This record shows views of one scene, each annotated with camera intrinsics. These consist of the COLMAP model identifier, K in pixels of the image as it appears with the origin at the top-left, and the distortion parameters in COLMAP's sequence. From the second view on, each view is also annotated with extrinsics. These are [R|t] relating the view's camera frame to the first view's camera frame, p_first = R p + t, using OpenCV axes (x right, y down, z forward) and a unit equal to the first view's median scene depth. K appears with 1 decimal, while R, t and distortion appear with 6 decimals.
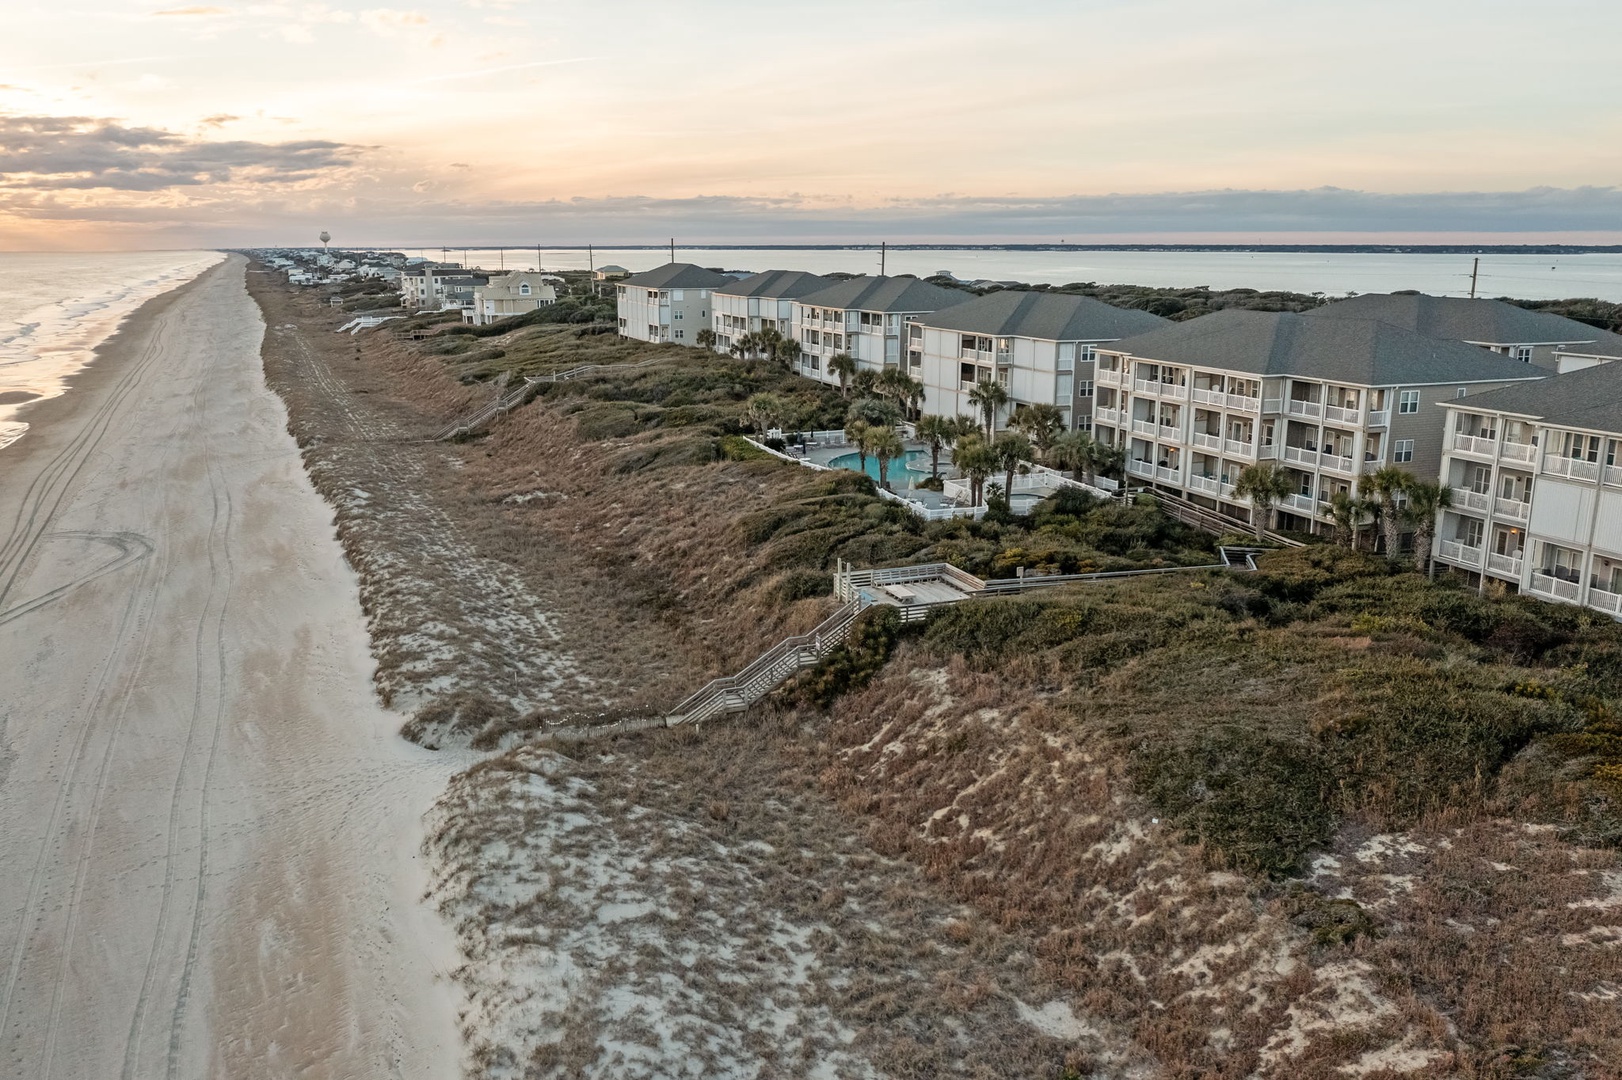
lens RADIAL K [[1272.6, 0, 803.8], [0, 1272.6, 543.6], [0, 0, 1]] dist [-0.011059, -0.011181]
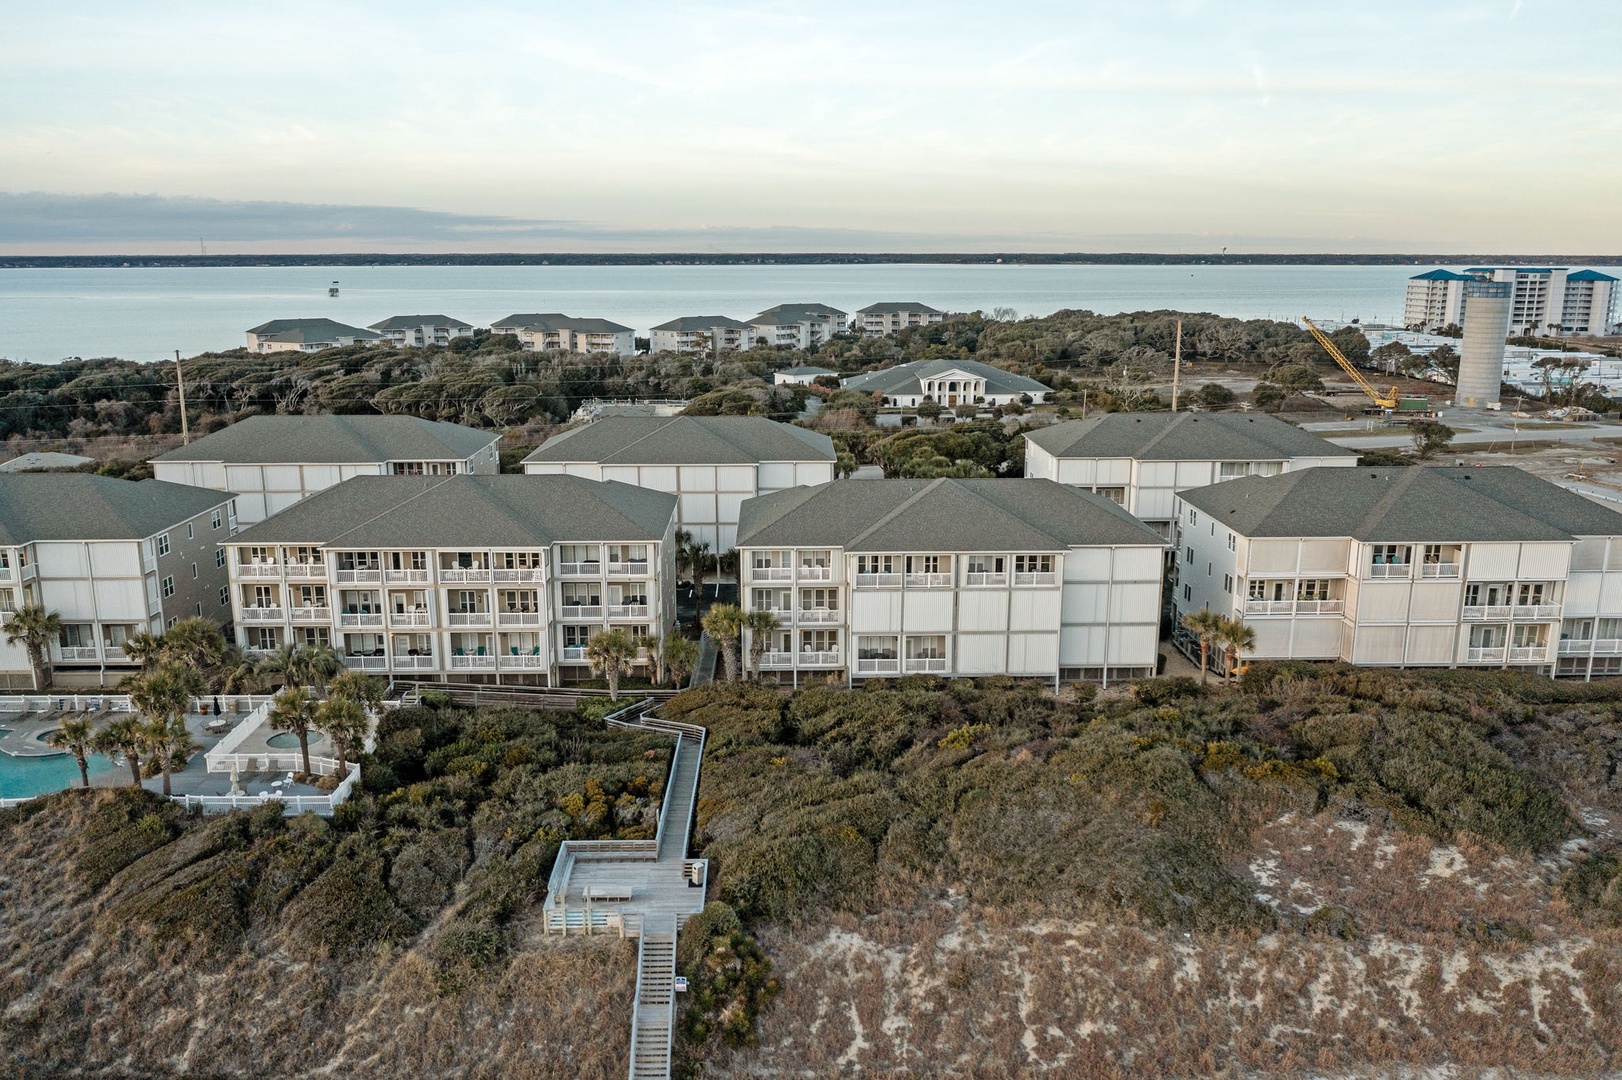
lens RADIAL K [[1272.6, 0, 803.6], [0, 1272.6, 537.4], [0, 0, 1]] dist [-0.011059, -0.011181]
pose [[0.340276, -0.204070, 0.917915, -0.743327], [0.215851, 0.967052, 0.134977, -0.336925], [-0.915216, 0.152204, 0.373113, 0.601324]]
